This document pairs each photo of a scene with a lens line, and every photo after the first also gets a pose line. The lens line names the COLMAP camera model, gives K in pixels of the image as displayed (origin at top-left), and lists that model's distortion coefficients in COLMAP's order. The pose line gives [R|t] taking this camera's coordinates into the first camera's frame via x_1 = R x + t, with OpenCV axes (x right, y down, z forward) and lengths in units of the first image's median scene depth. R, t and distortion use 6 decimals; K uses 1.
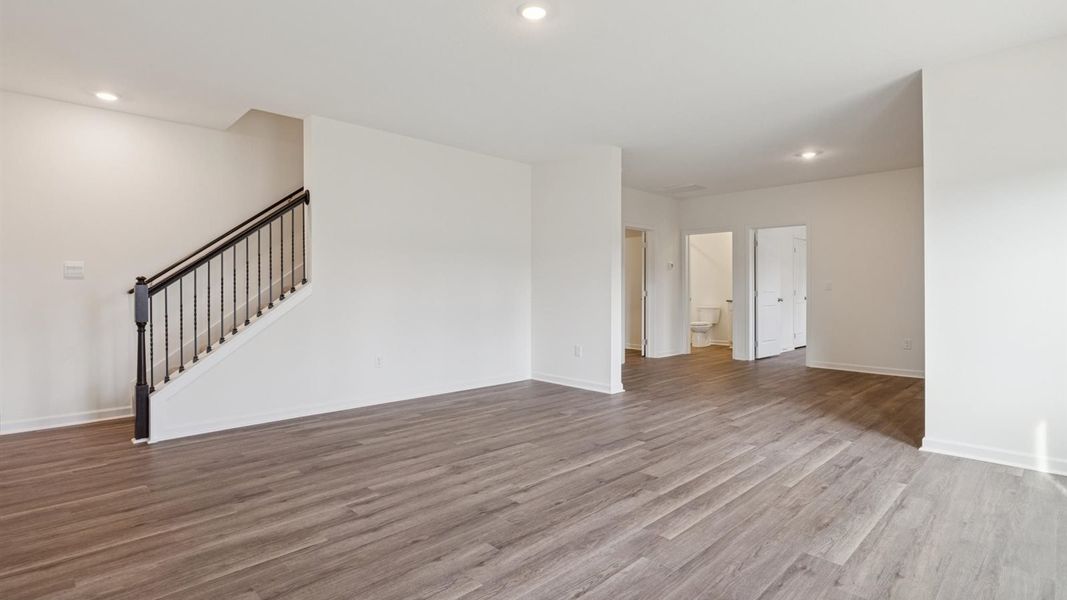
lens RADIAL K [[512.2, 0, 531.3], [0, 512.2, 295.1], [0, 0, 1]] dist [-0.003221, -0.000762]
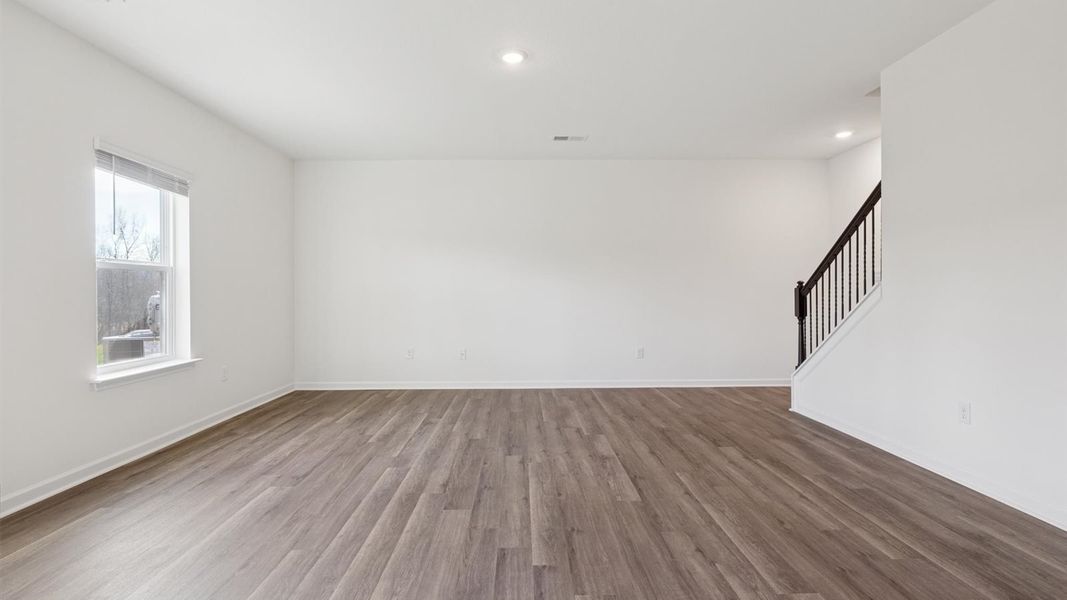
lens RADIAL K [[512.2, 0, 534.9], [0, 512.2, 296.7], [0, 0, 1]] dist [-0.003221, -0.000762]
pose [[-0.678764, 0.010856, -0.734276, 0.782165], [-0.003817, 0.999825, 0.018311, -0.023276], [0.734346, 0.015232, -0.678604, 1.704286]]
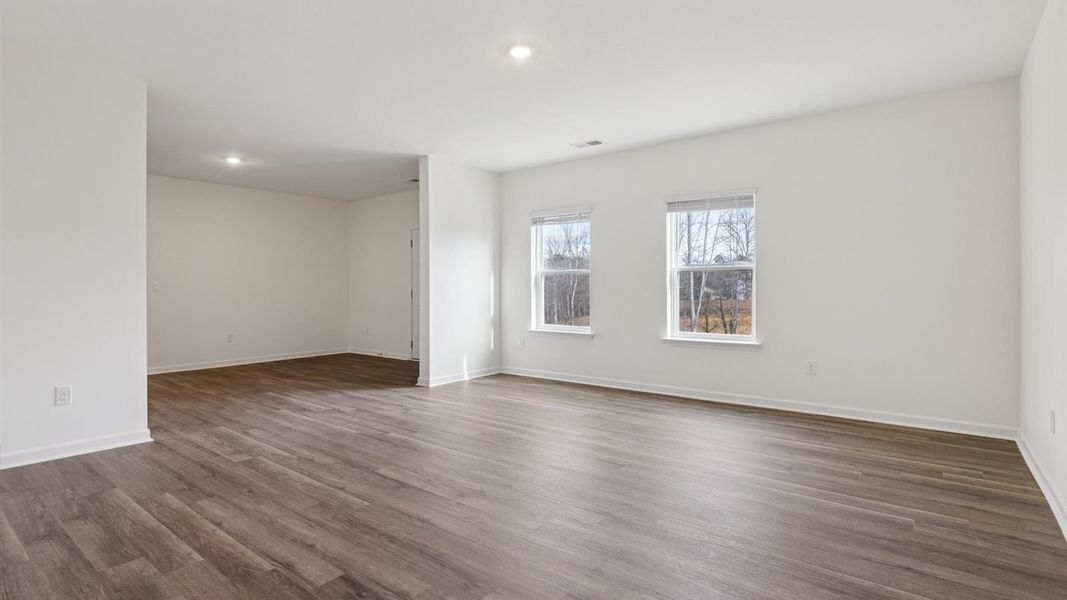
lens RADIAL K [[512.2, 0, 517.8], [0, 512.2, 296.8], [0, 0, 1]] dist [-0.003221, -0.000762]
pose [[-0.108989, -0.013726, 0.993948, -1.070066], [0.014353, 0.999779, 0.015381, -0.012083], [-0.993939, 0.015942, -0.108768, 1.050321]]
